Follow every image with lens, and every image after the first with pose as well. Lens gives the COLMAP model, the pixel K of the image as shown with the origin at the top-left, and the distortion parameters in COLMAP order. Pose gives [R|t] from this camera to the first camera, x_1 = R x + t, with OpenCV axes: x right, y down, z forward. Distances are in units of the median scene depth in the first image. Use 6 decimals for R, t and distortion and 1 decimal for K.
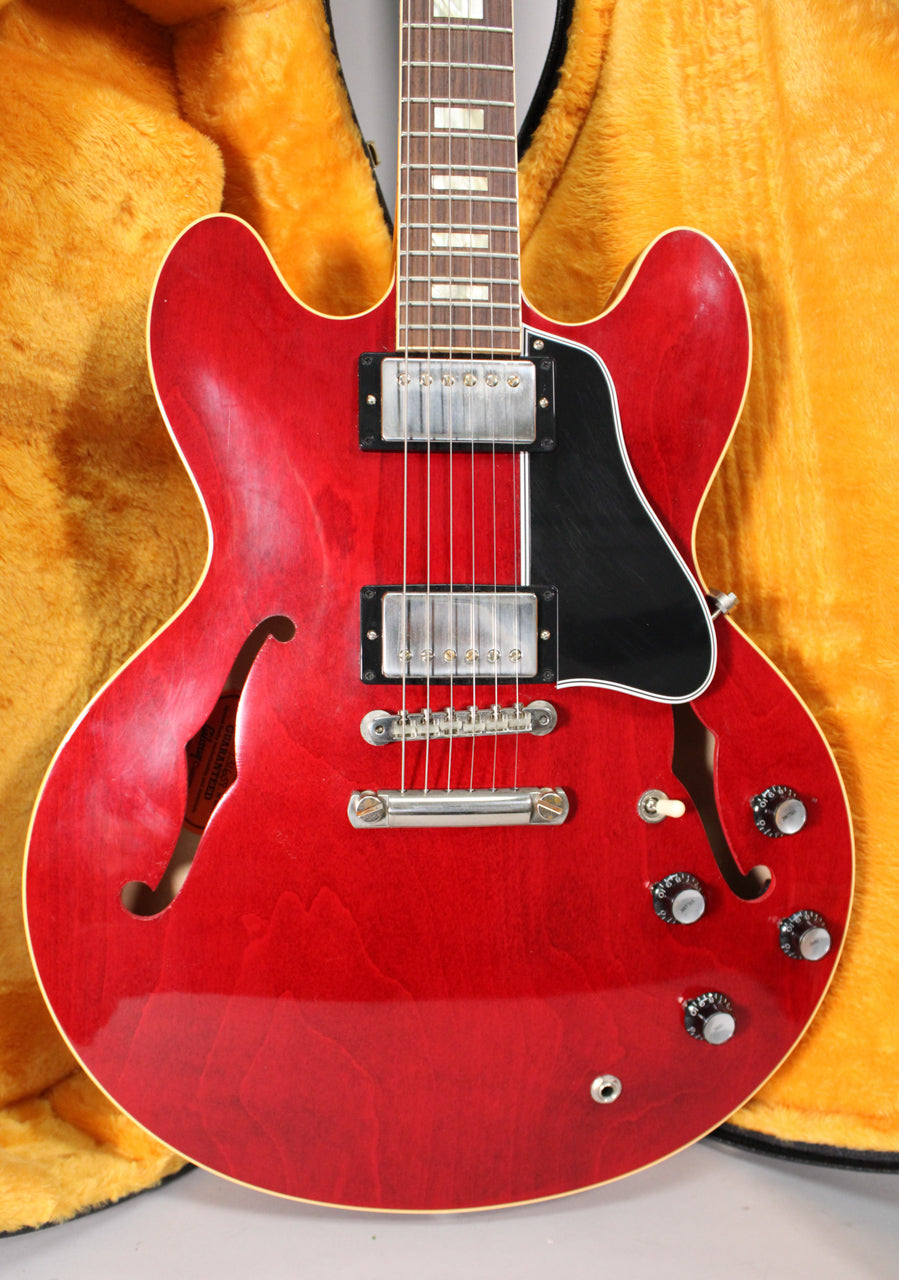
lens RADIAL K [[1183.0, 0, 431.5], [0, 1183.0, 727.2], [0, 0, 1]] dist [-0.166099, 0.130108]
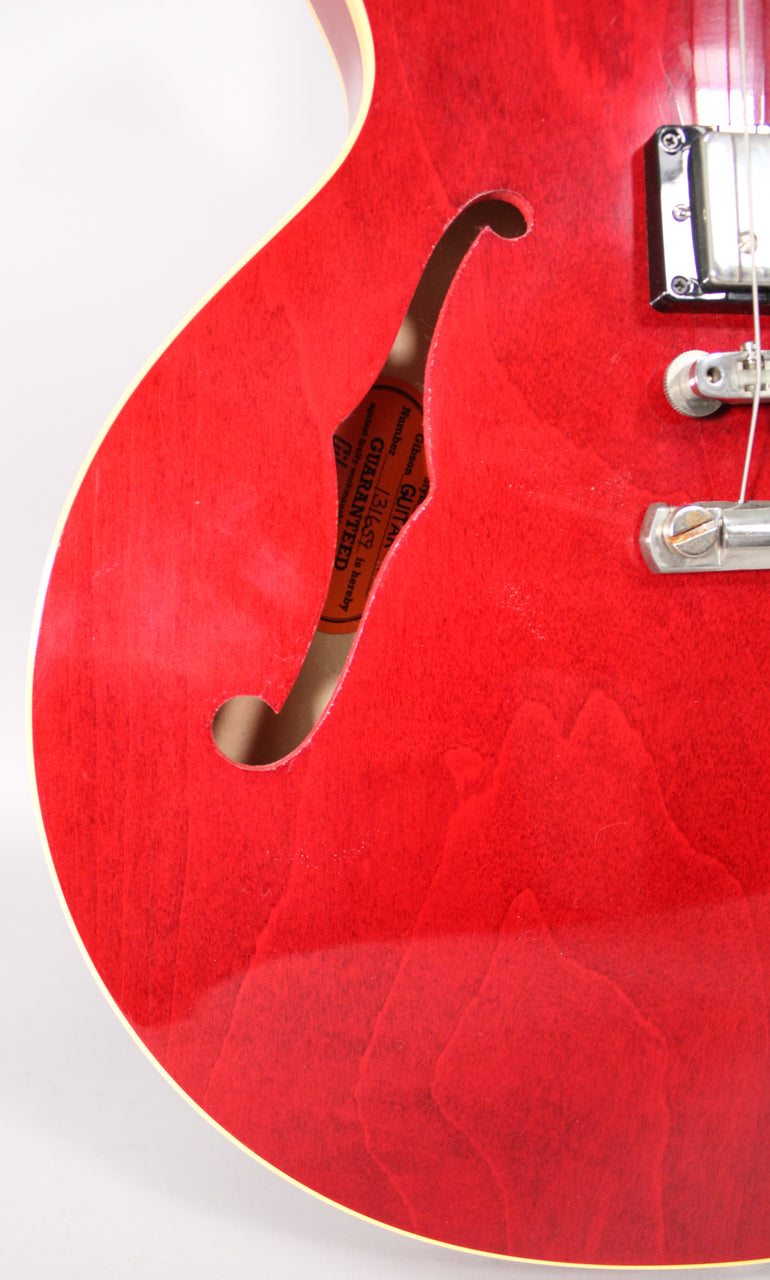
lens RADIAL K [[1044.1, 0, 337.5], [0, 1044.1, 655.5], [0, 0, 1]] dist [-0.170414, 0.138764]
pose [[0.999139, -0.040467, 0.009139, -0.205758], [0.040772, 0.998518, -0.036053, 0.127032], [-0.007666, 0.036395, 0.999308, 0.507209]]
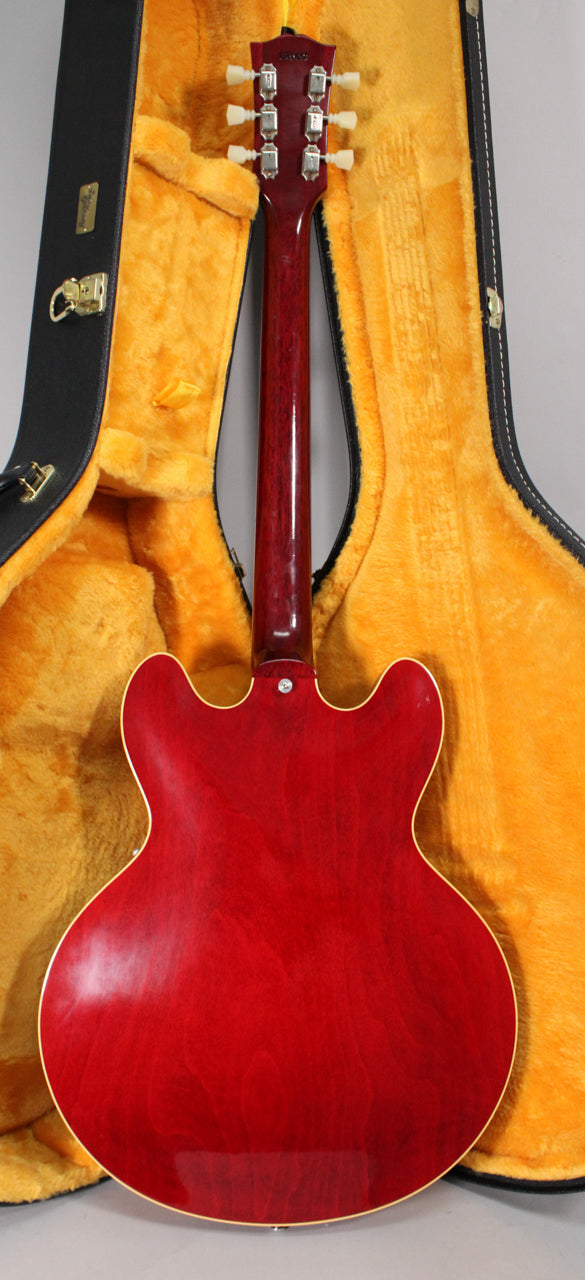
lens RADIAL K [[1112.5, 0, 275.9], [0, 1112.5, 658.3], [0, 0, 1]] dist [-0.160470, 0.132338]
pose [[0.998881, 0.019524, -0.043075, 0.082995], [-0.024756, 0.991916, -0.124461, -0.187733], [0.040297, 0.125388, 0.991289, -0.697976]]
